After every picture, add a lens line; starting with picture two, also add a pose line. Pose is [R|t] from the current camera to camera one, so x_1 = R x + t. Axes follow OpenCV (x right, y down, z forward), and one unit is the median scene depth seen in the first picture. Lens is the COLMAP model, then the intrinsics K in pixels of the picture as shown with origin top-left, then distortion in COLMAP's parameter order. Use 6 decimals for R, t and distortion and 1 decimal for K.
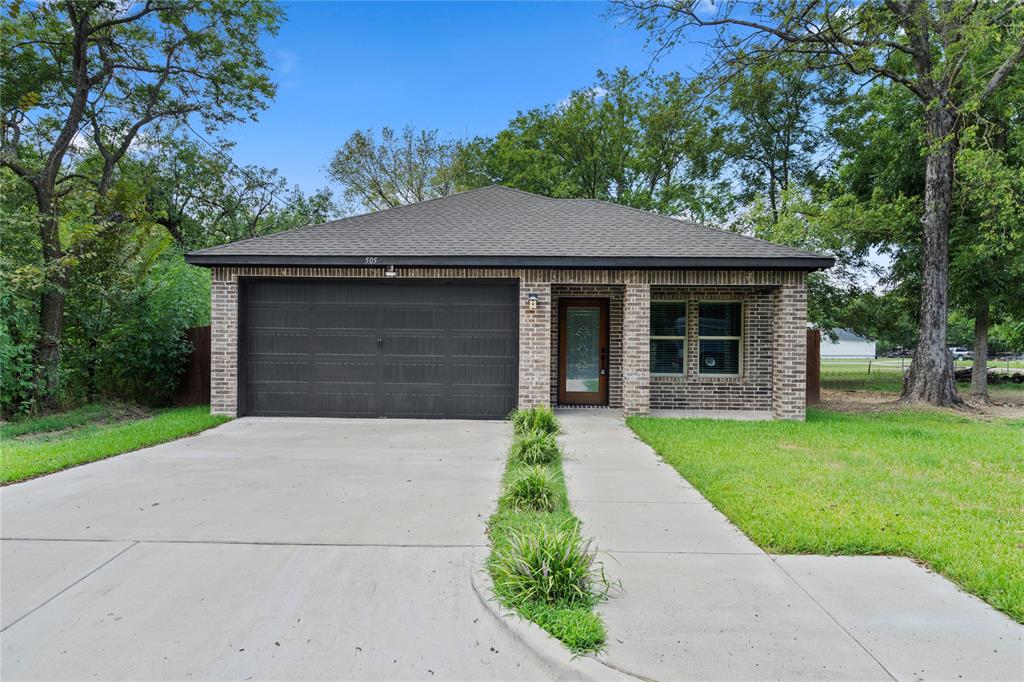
lens RADIAL K [[609.1, 0, 510.3], [0, 609.1, 340.7], [0, 0, 1]] dist [0.027620, 0.000669]
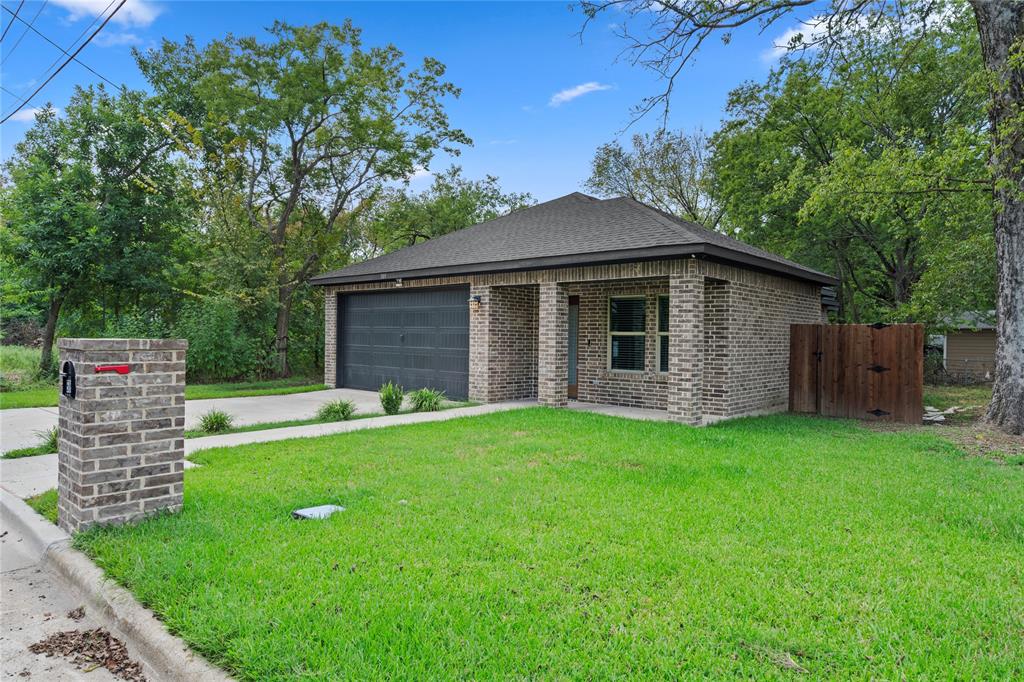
lens RADIAL K [[609.1, 0, 507.7], [0, 609.1, 339.3], [0, 0, 1]] dist [0.027620, 0.000669]
pose [[0.770529, 0.003761, -0.637394, 0.824958], [-0.009574, 0.999938, -0.005674, 0.012928], [0.637333, 0.010475, 0.770517, 0.134919]]
